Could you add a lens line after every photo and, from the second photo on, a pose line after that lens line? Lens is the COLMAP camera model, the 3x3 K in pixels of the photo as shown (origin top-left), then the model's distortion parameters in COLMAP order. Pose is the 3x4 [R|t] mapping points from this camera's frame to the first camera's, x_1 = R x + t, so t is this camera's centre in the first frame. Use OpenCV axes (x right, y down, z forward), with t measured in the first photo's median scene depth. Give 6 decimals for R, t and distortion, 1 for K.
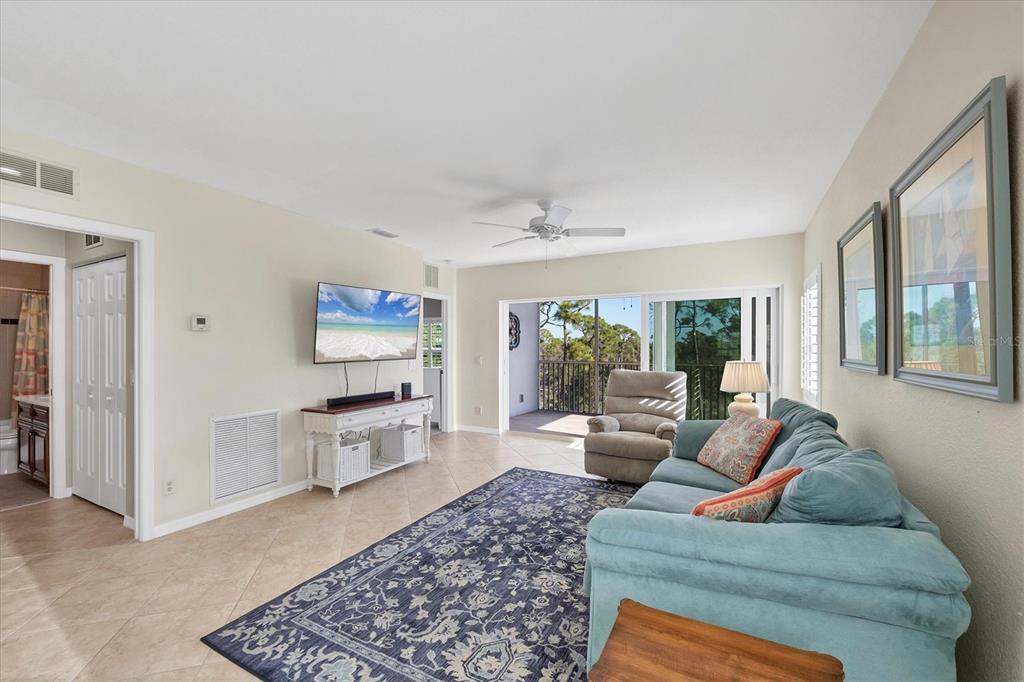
lens RADIAL K [[427.9, 0, 508.3], [0, 427.9, 345.0], [0, 0, 1]] dist [0.004376, 0.000182]
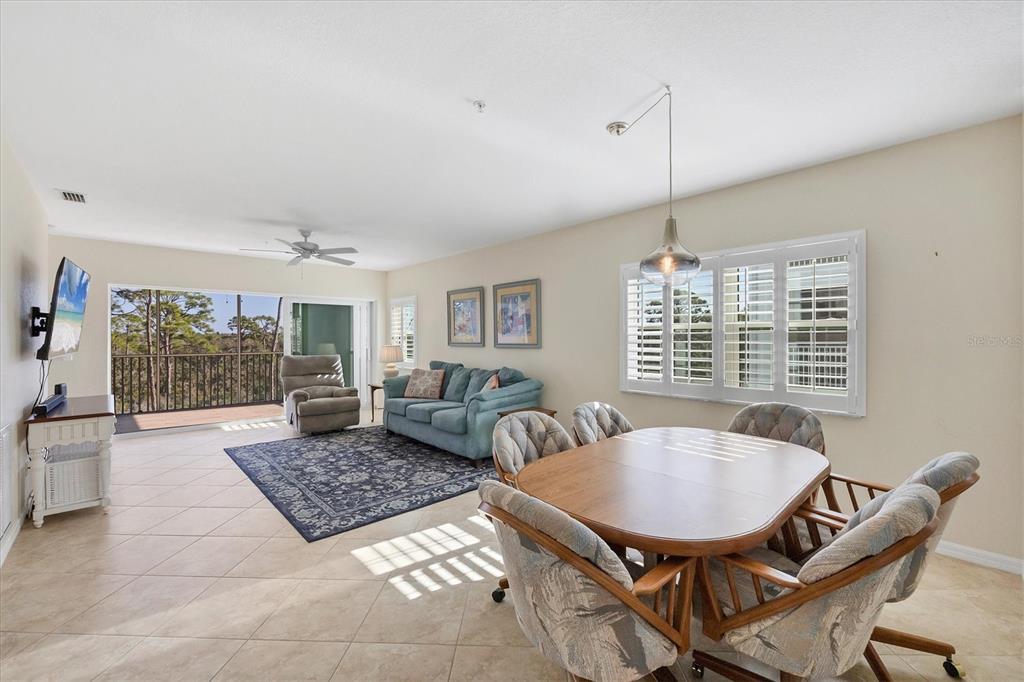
lens RADIAL K [[427.9, 0, 514.2], [0, 427.9, 336.0], [0, 0, 1]] dist [0.004376, 0.000182]
pose [[0.307822, 0.001055, 0.951443, -1.234417], [-0.000093, 0.999999, -0.001079, -0.000918], [-0.951444, 0.000244, 0.307822, -0.061280]]
